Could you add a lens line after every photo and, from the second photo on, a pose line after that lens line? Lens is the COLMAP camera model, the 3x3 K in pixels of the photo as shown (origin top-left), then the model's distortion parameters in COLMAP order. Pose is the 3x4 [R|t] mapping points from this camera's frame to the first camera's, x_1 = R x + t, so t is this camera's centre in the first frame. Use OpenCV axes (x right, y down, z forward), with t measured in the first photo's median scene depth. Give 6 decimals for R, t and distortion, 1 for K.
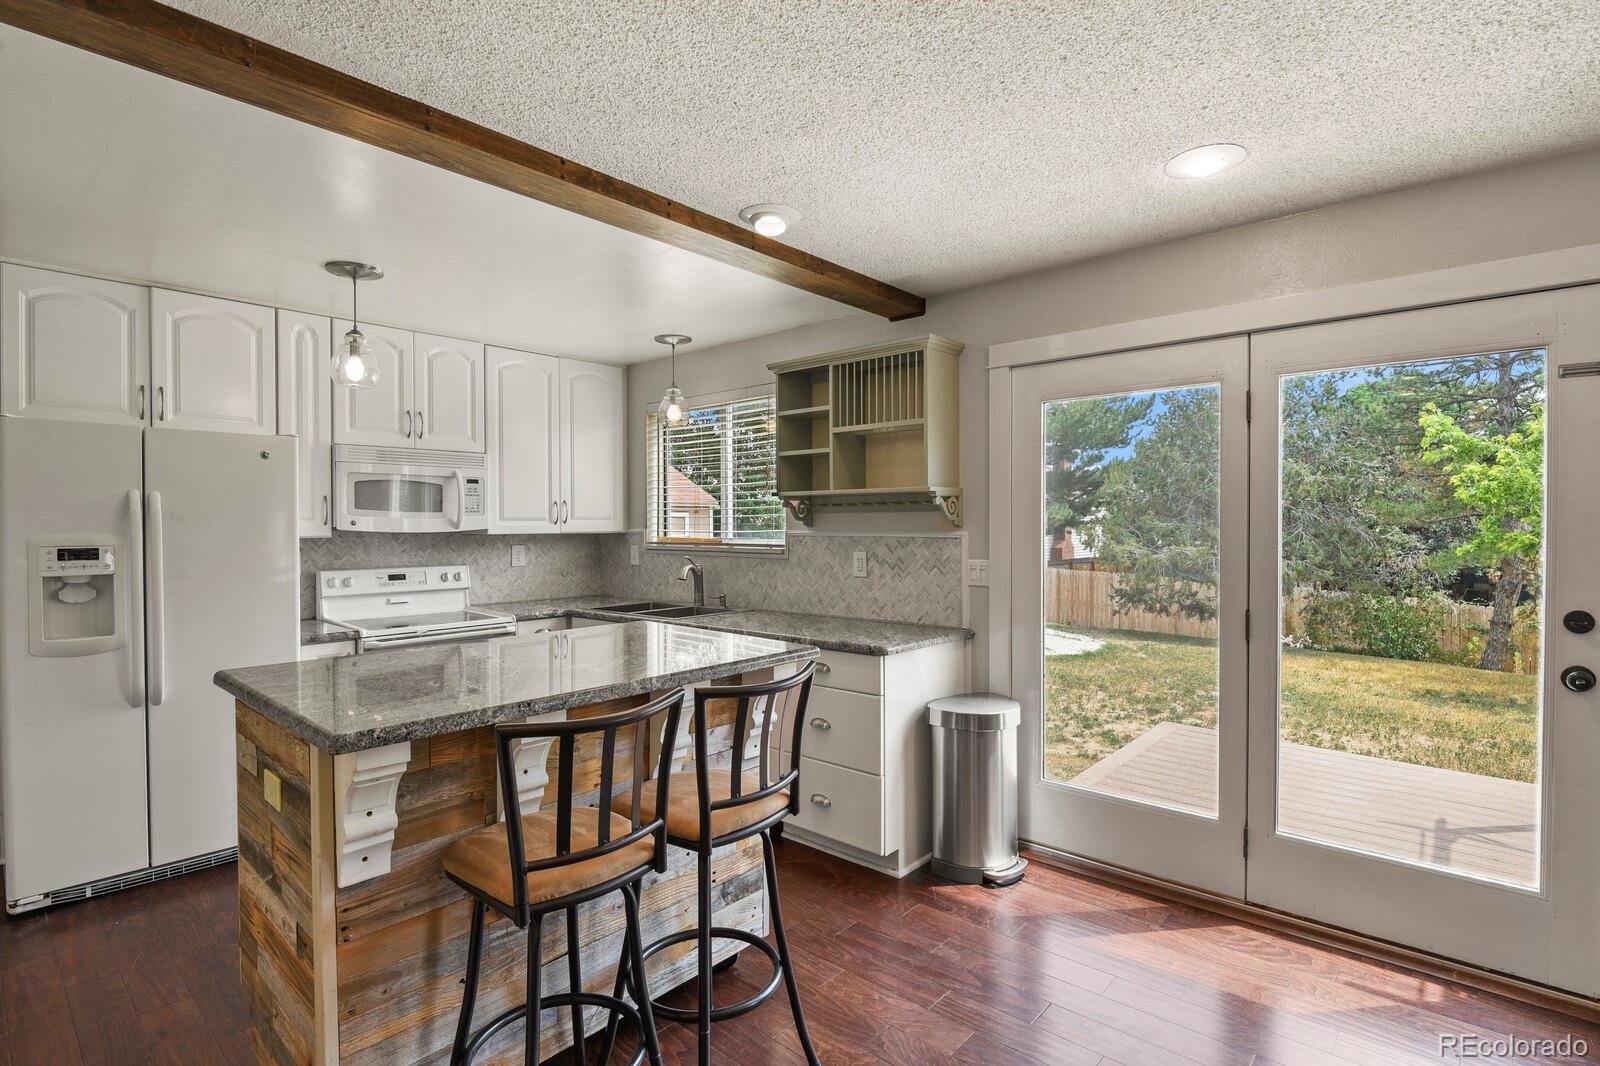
lens RADIAL K [[778.1, 0, 806.5], [0, 778.1, 534.7], [0, 0, 1]] dist [-0.011919, -0.002419]
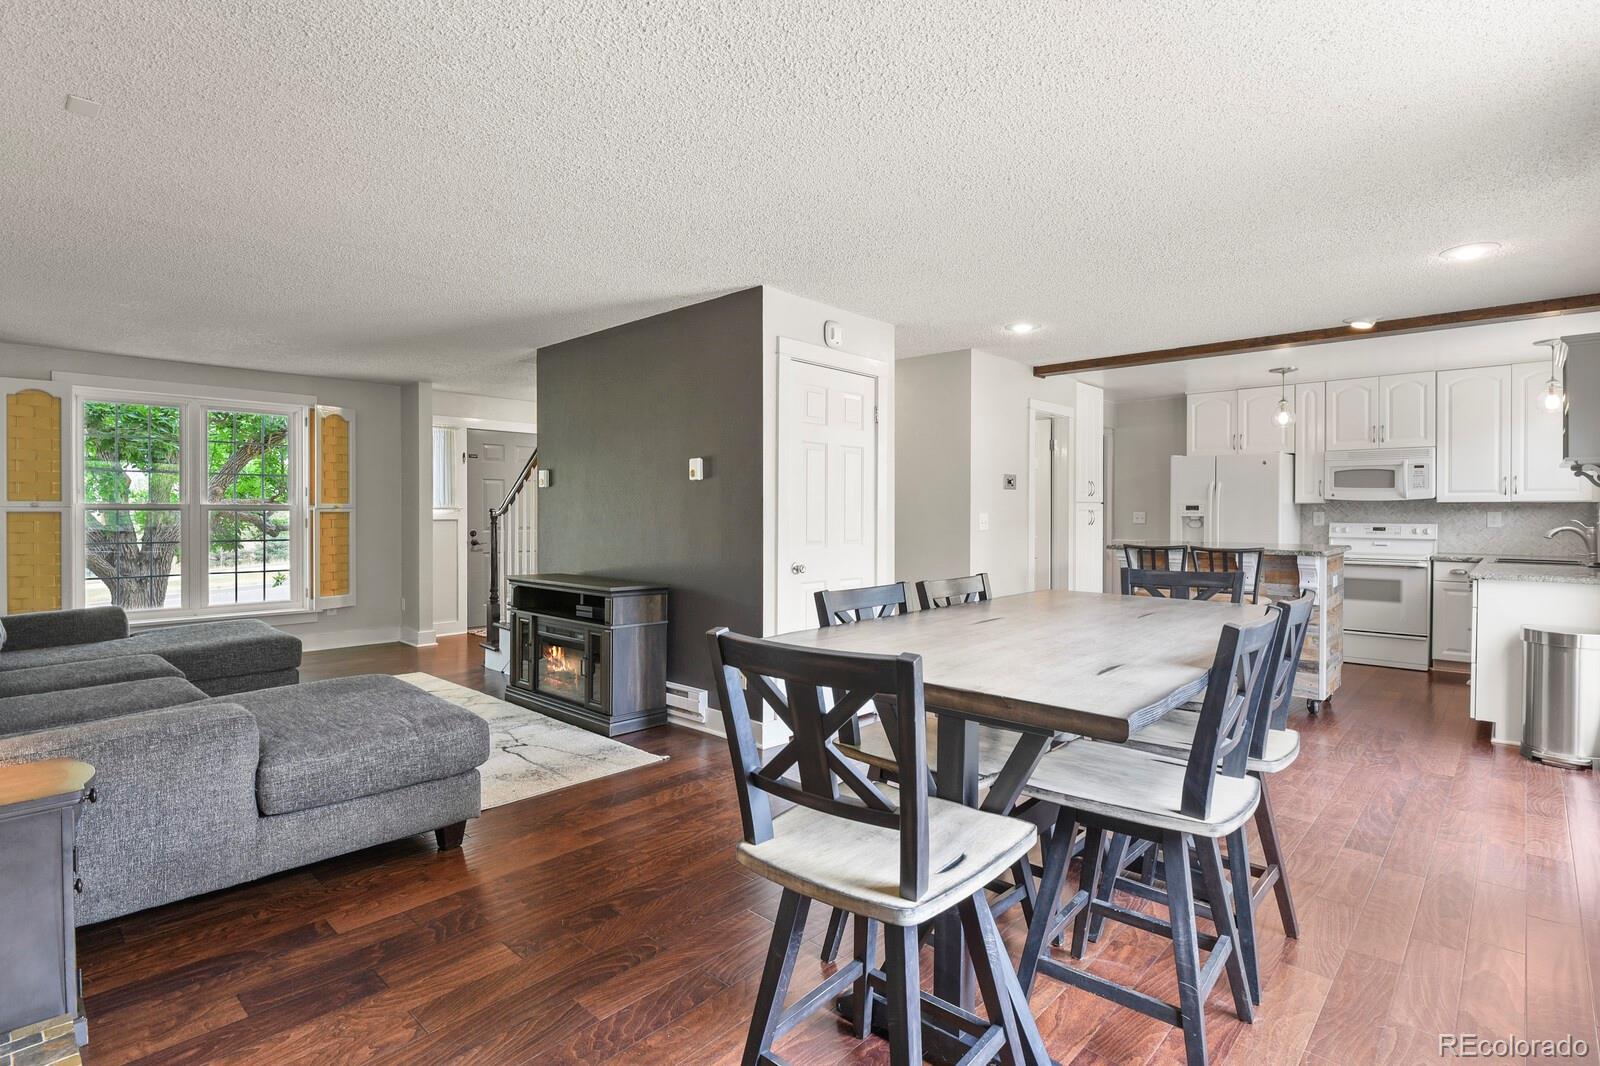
lens RADIAL K [[778.1, 0, 792.8], [0, 778.1, 520.9], [0, 0, 1]] dist [-0.011919, -0.002419]
pose [[-0.034310, 0.017526, -0.999258, 1.232924], [-0.016626, 0.999698, 0.018105, 0.032690], [0.999273, 0.017235, -0.034008, -0.175903]]
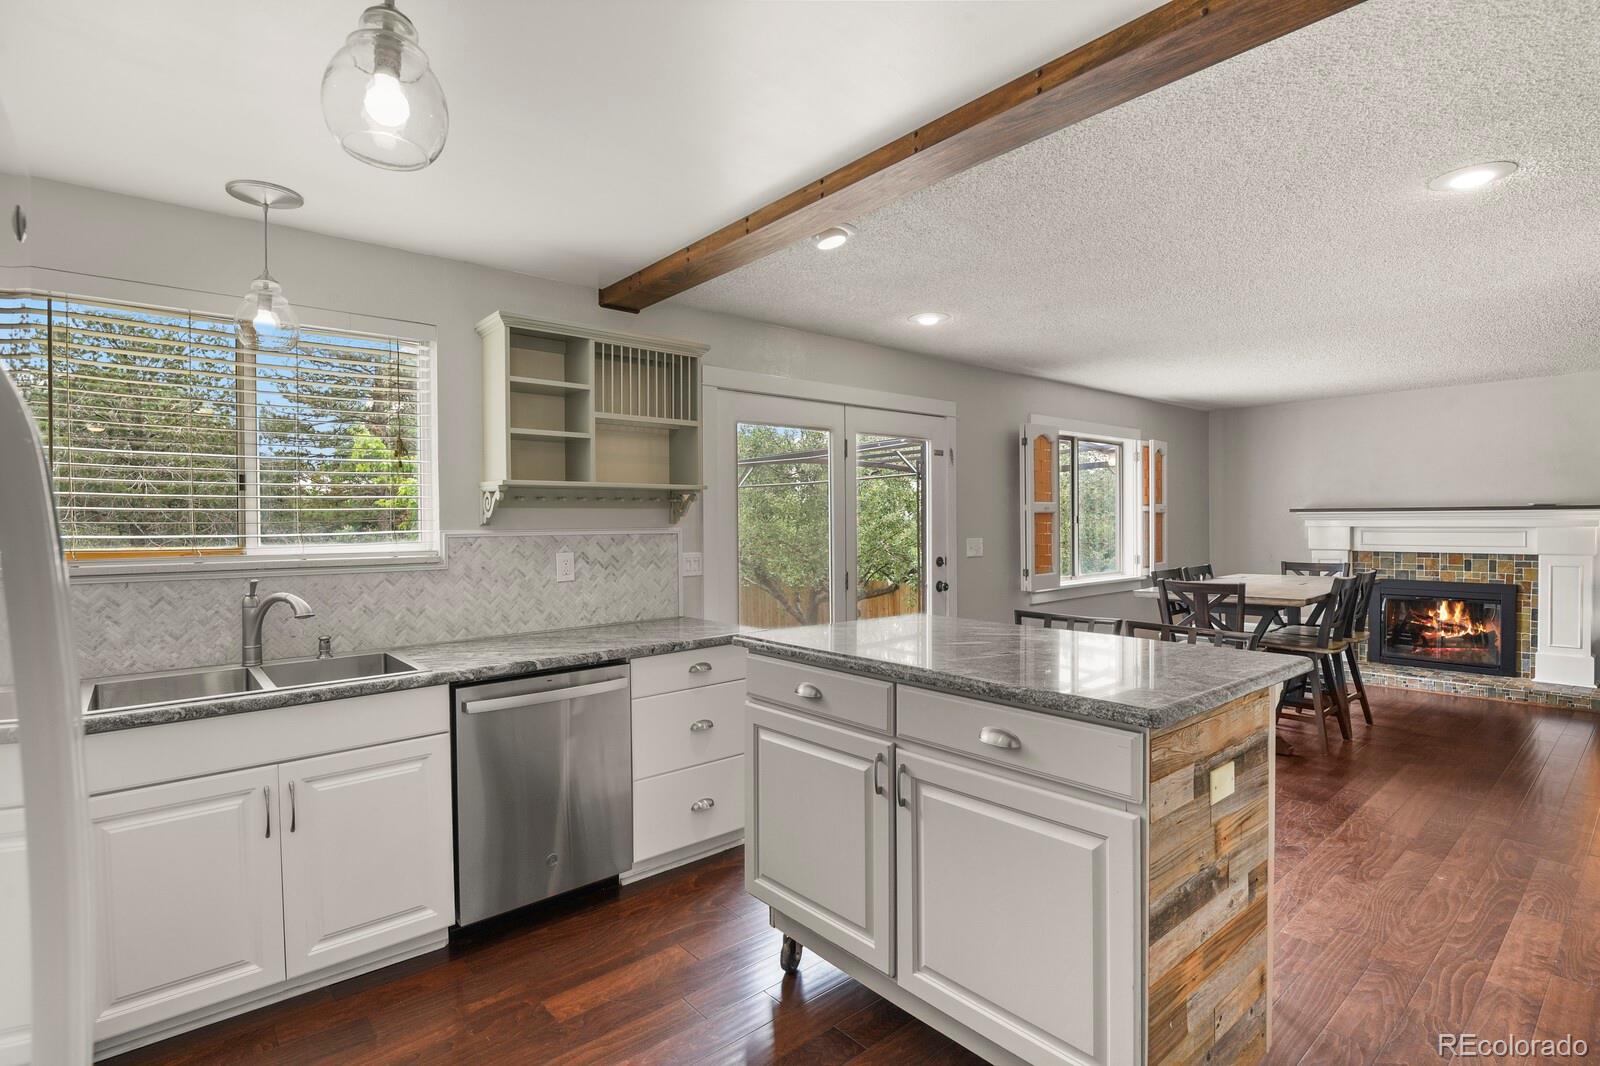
lens RADIAL K [[778.1, 0, 805.0], [0, 778.1, 536.5], [0, 0, 1]] dist [-0.011919, -0.002419]
pose [[0.122016, -0.015887, 0.992401, -0.759708], [0.023998, 0.999627, 0.013052, -0.001346], [-0.992238, 0.022223, 0.122352, 0.614164]]
